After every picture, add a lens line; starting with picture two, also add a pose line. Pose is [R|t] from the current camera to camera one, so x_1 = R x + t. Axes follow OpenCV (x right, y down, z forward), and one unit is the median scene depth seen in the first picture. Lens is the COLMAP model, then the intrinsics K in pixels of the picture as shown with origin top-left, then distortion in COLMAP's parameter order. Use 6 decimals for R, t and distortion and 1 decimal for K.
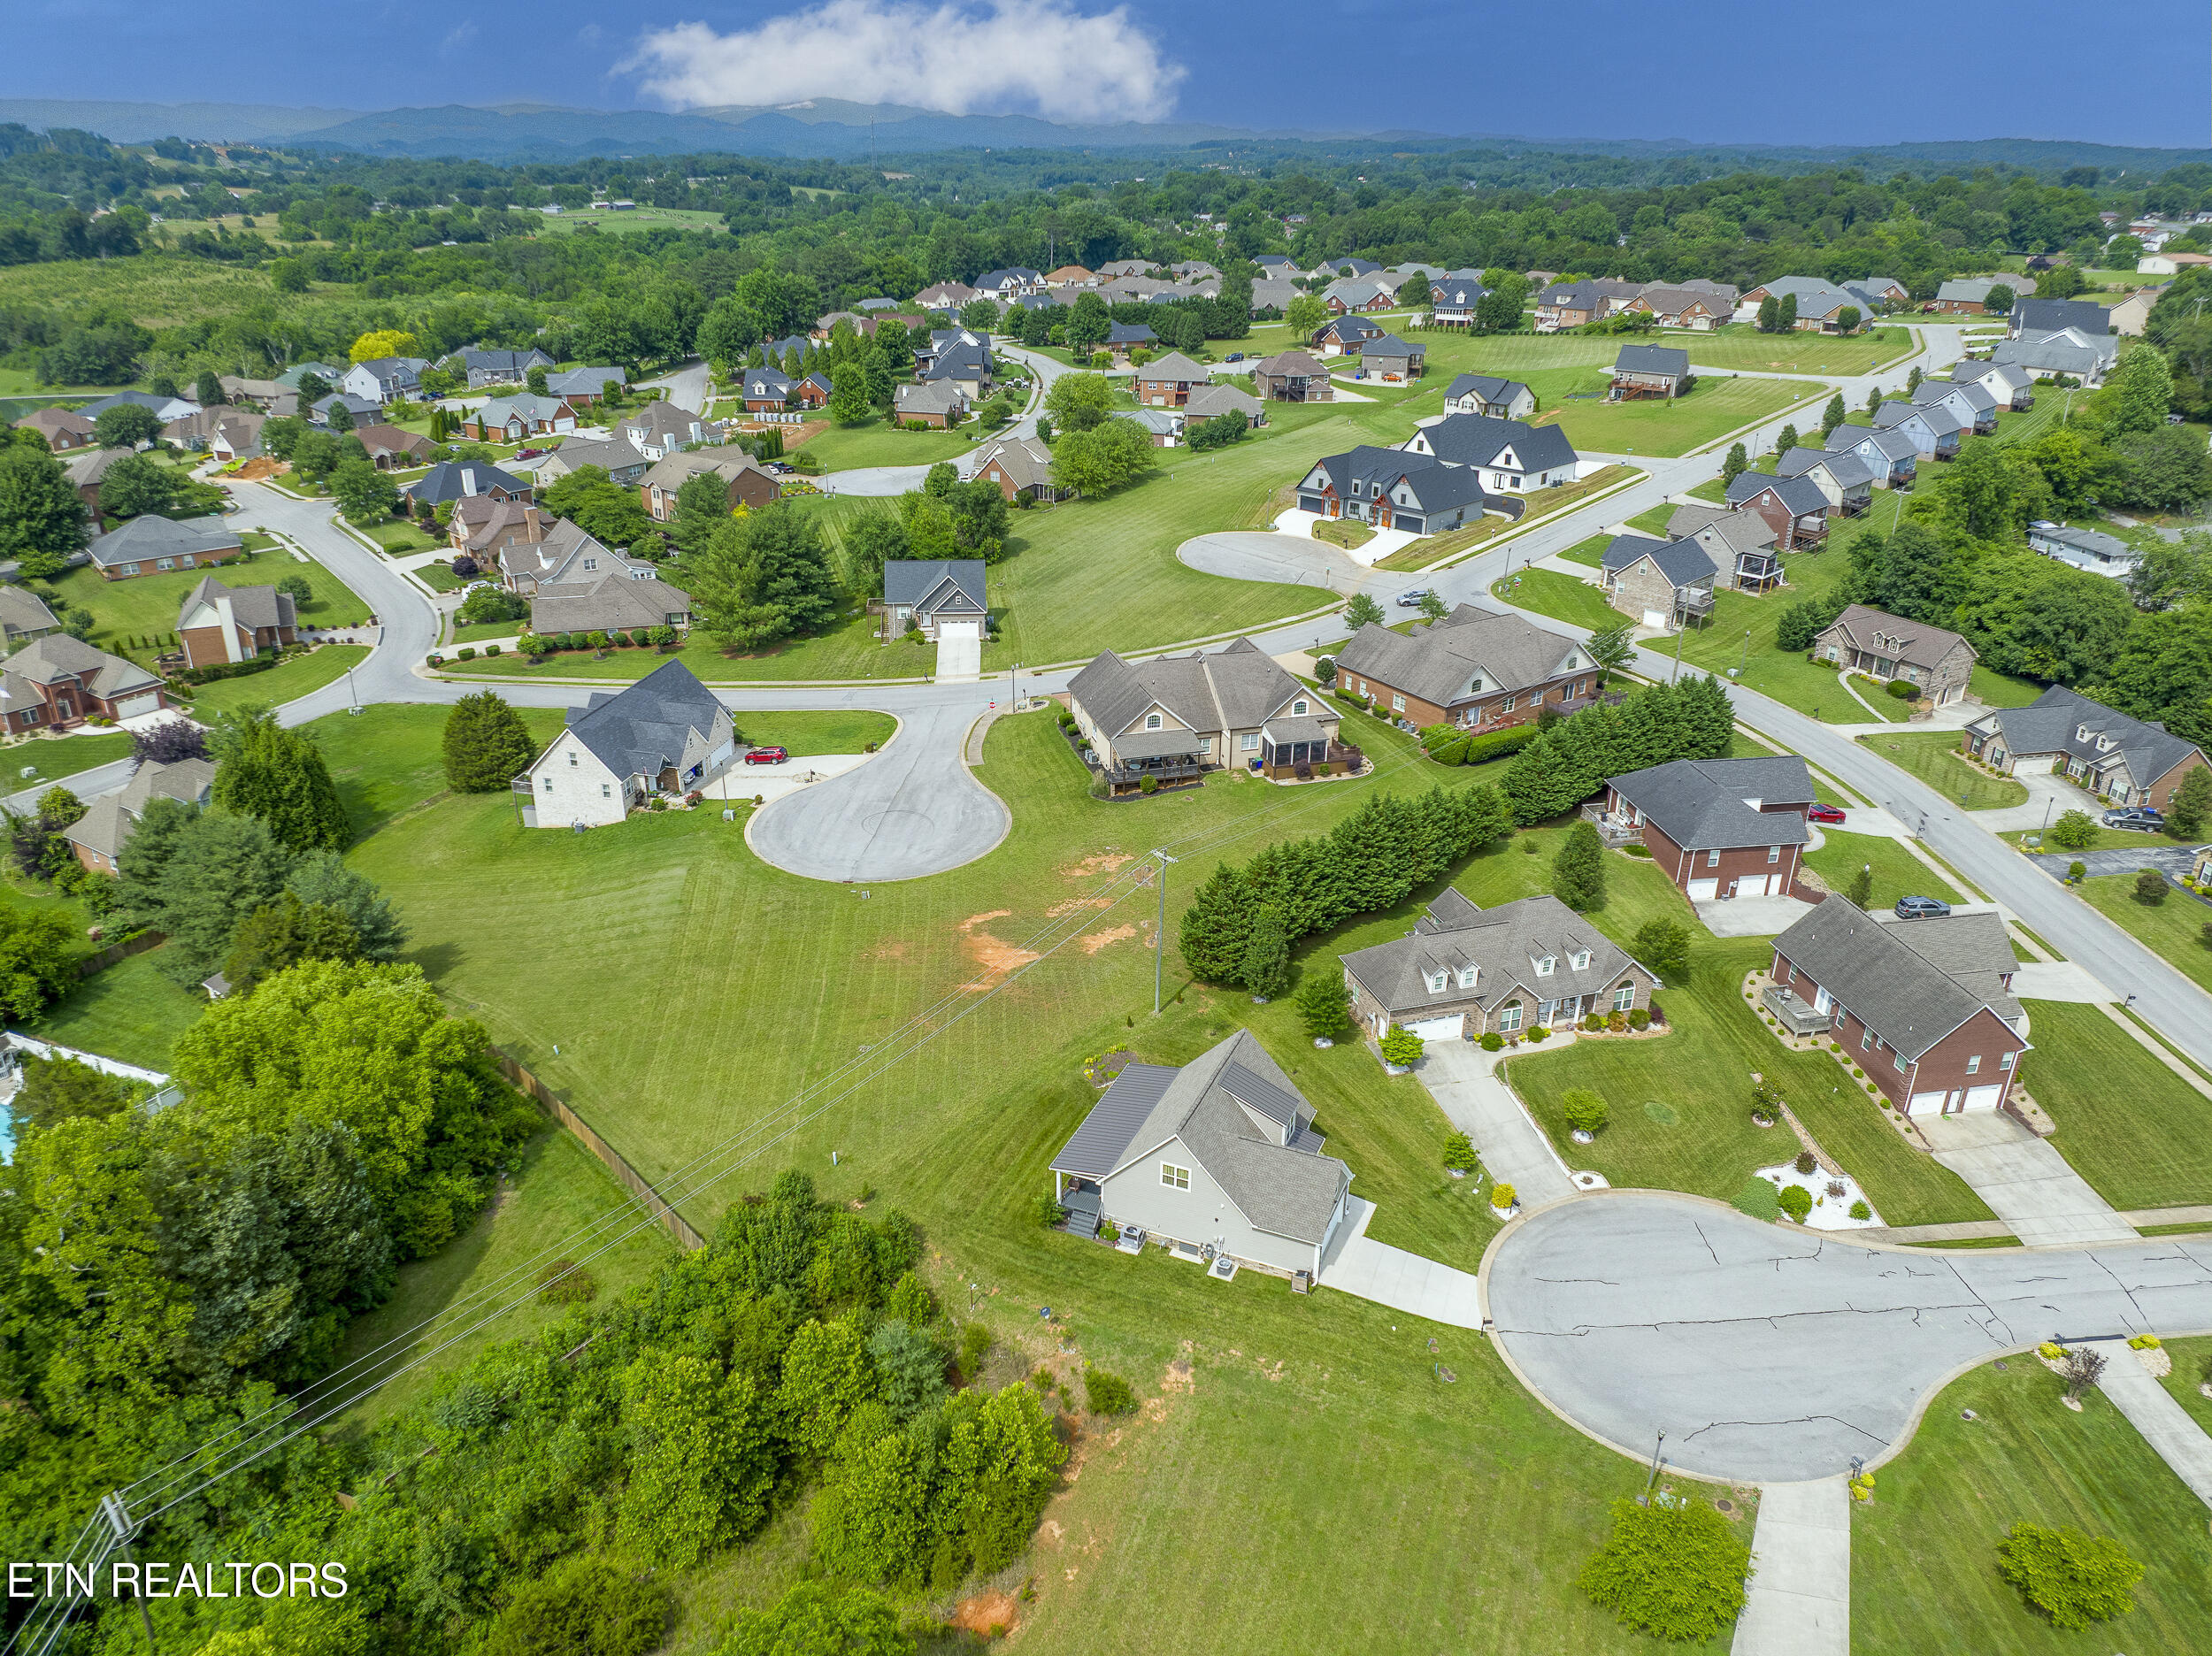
lens RADIAL K [[1549.6, 0, 1104.9], [0, 1549.6, 827.9], [0, 0, 1]] dist [-0.020903, -0.005047]
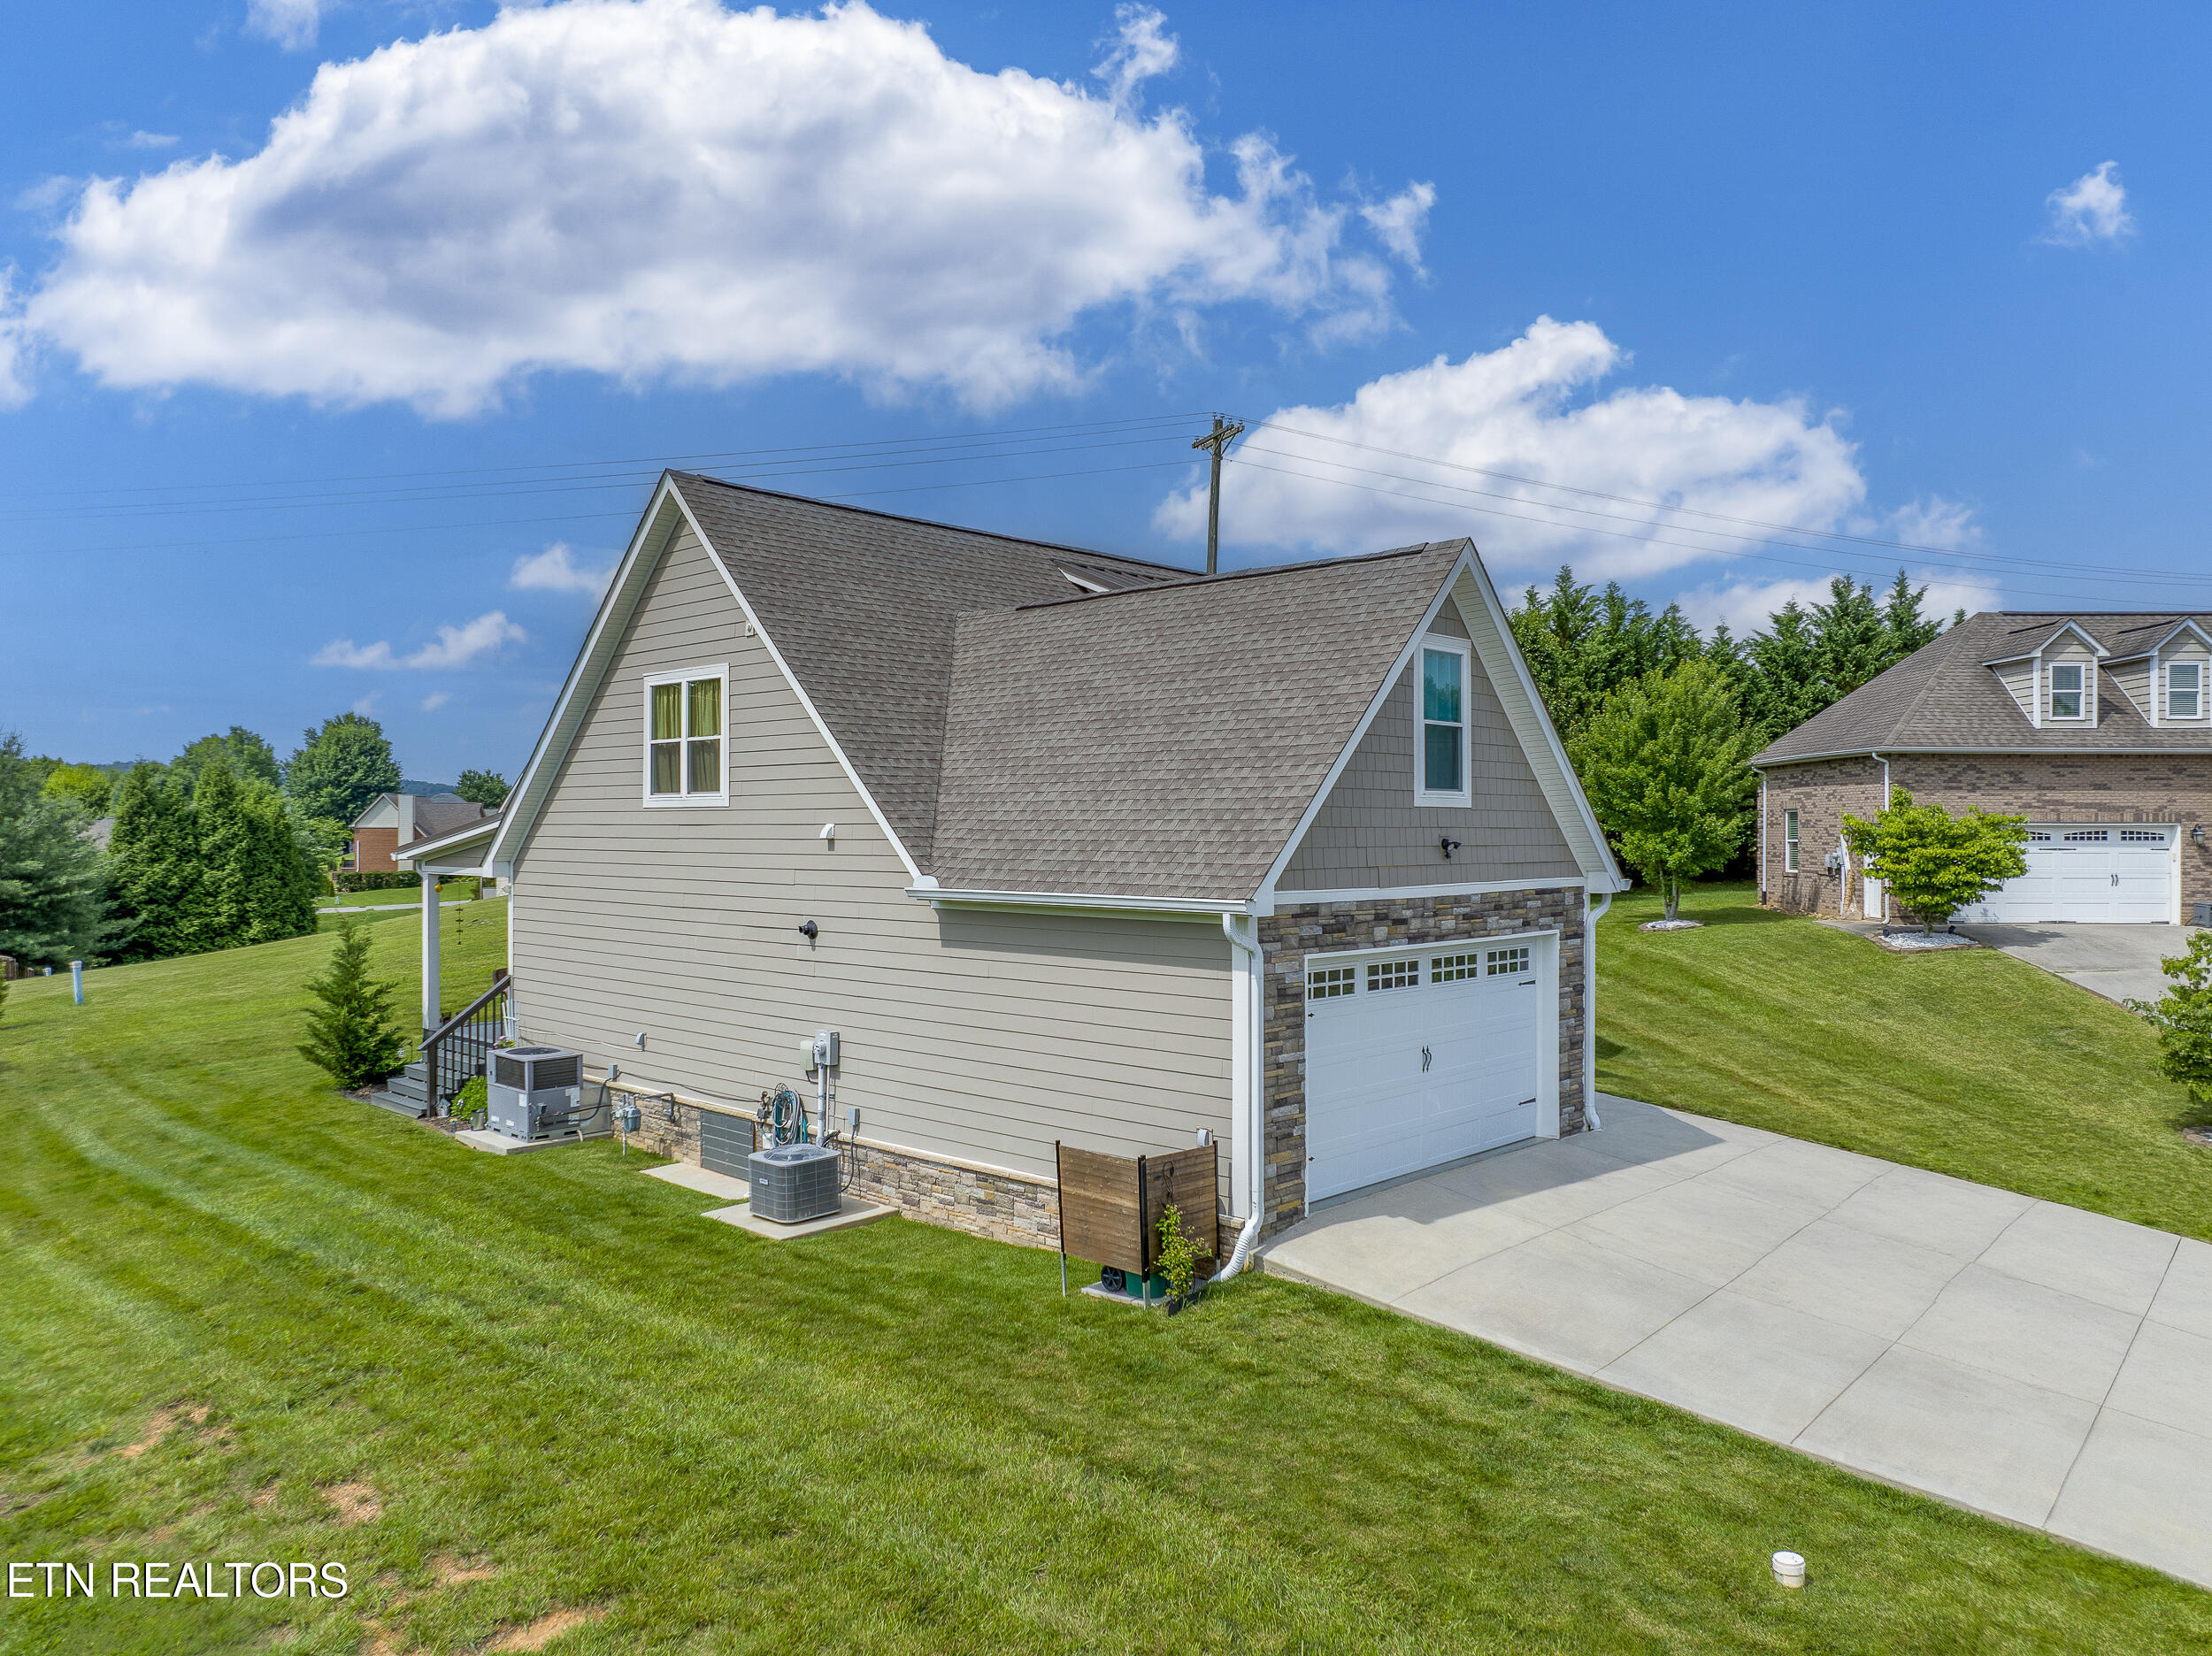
lens RADIAL K [[1549.6, 0, 1096.8], [0, 1549.6, 826.4], [0, 0, 1]] dist [-0.020903, -0.005047]
pose [[0.937410, -0.009809, -0.348089, 0.155946], [-0.135081, 0.911089, -0.389449, 0.281260], [0.320960, 0.412094, 0.852739, 0.758613]]
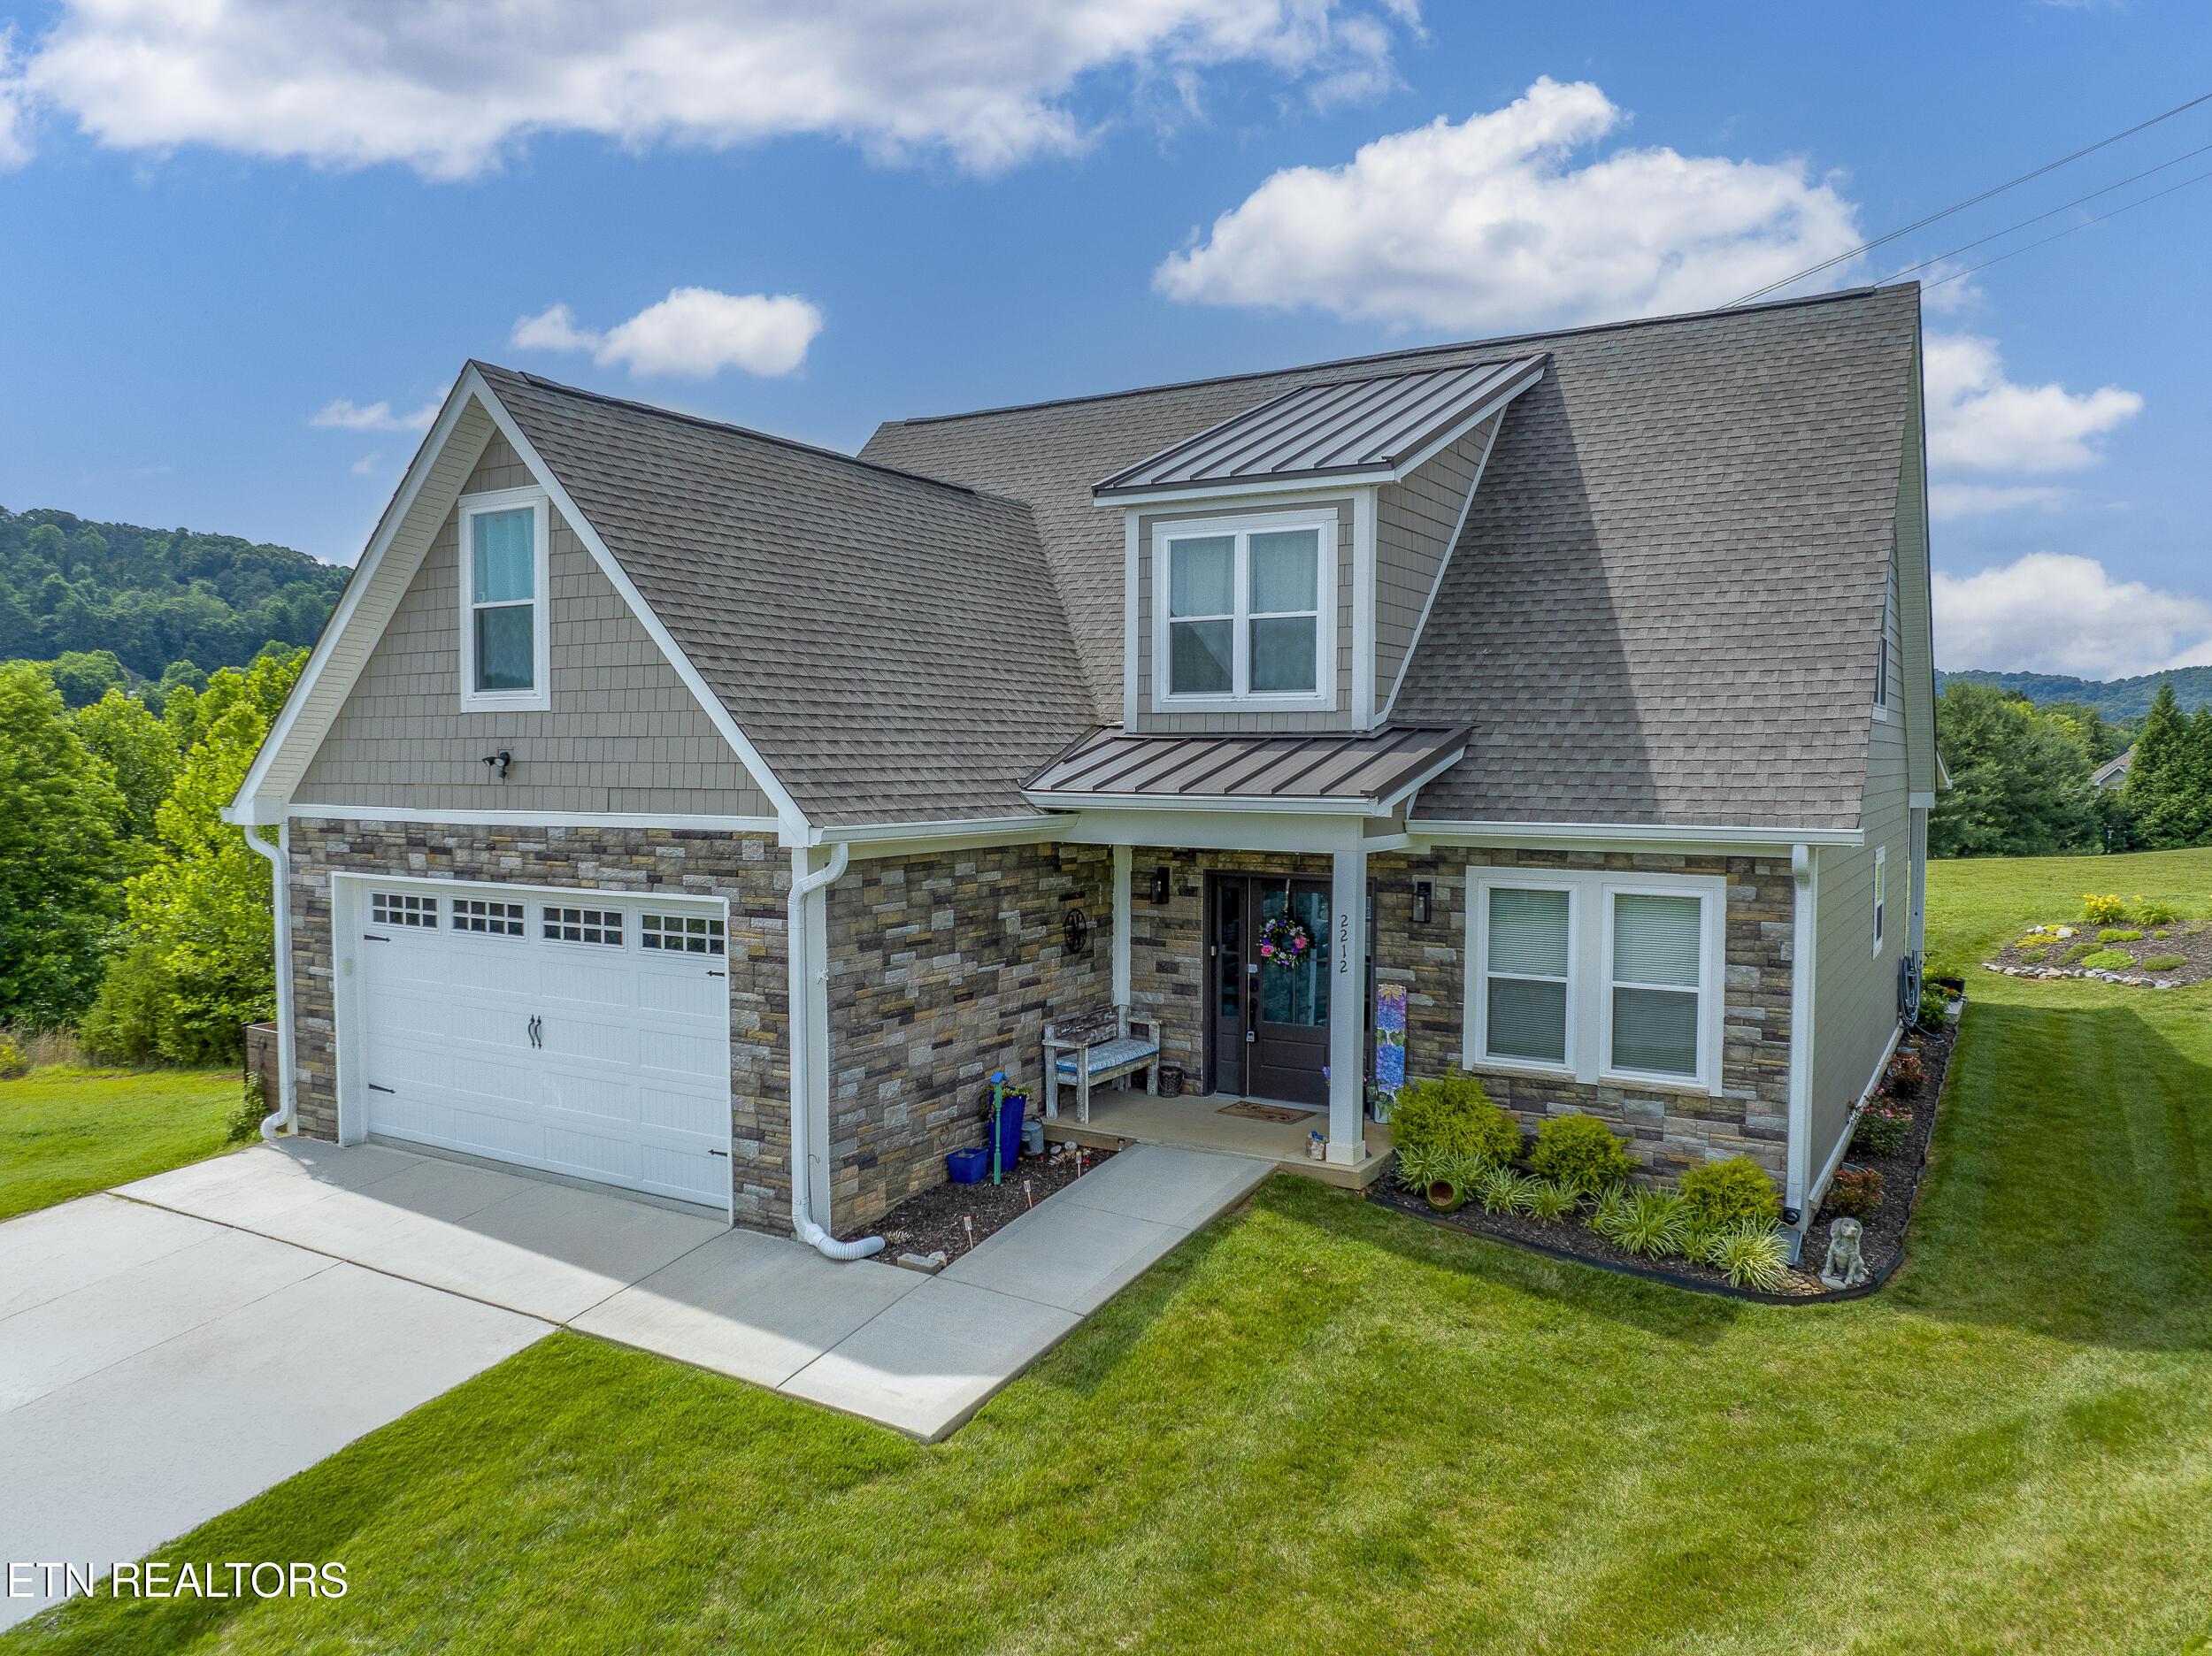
lens RADIAL K [[1549.6, 0, 1093.4], [0, 1549.6, 830.6], [0, 0, 1]] dist [-0.020903, -0.005047]
pose [[-0.147739, 0.037158, -0.988328, 0.237201], [-0.407318, 0.908328, 0.095038, 0.202511], [0.901258, 0.416605, -0.119060, 0.938368]]
